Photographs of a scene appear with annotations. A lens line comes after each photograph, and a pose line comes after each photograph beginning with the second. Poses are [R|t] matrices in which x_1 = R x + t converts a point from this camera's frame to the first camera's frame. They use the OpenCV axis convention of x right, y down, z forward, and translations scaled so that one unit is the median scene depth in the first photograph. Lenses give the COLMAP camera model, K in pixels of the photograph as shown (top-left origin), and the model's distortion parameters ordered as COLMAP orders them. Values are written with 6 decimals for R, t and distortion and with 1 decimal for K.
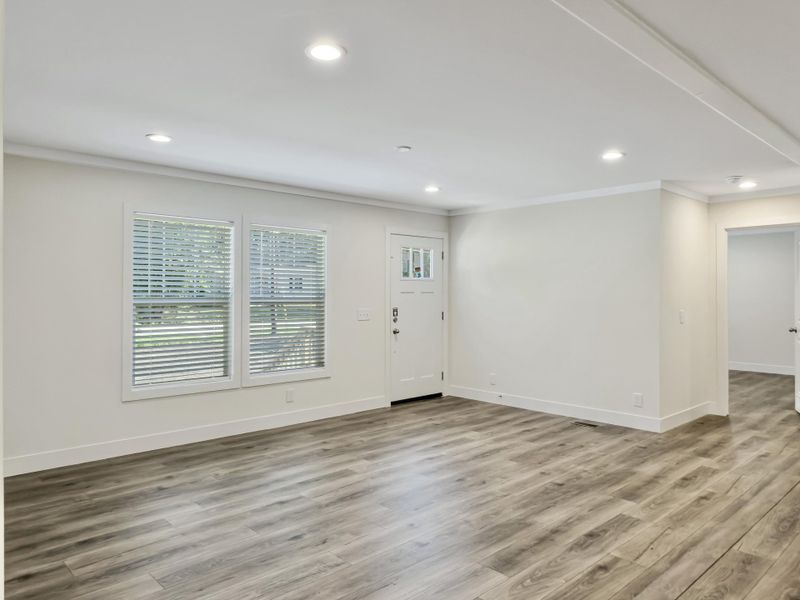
lens RADIAL K [[558.5, 0, 401.2], [0, 558.5, 286.6], [0, 0, 1]] dist [0.000716, -0.000648]
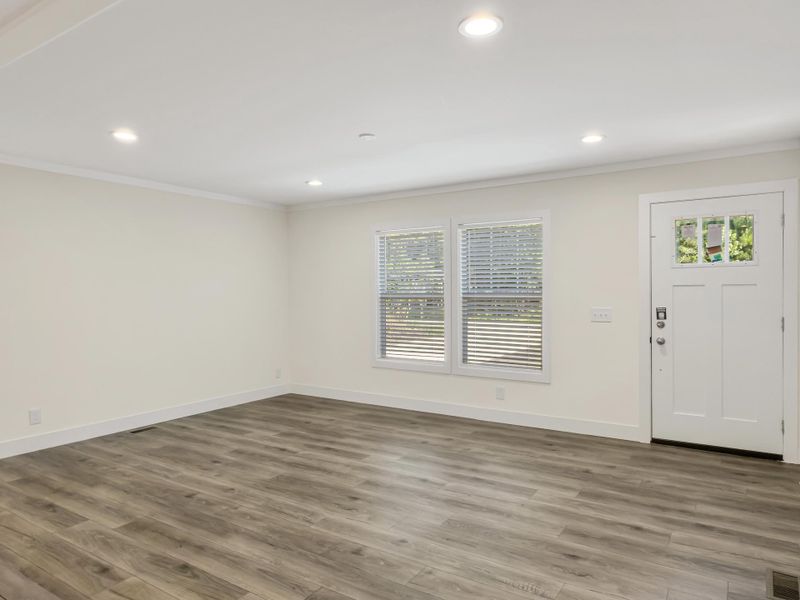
lens RADIAL K [[527.3, 0, 405.3], [0, 527.3, 302.0], [0, 0, 1]] dist [0.006432, 0.001722]
pose [[0.240173, 0.019768, -0.970529, 0.654344], [0.019651, 0.999489, 0.025221, 0.008667], [0.970531, -0.025130, 0.239662, 0.615432]]
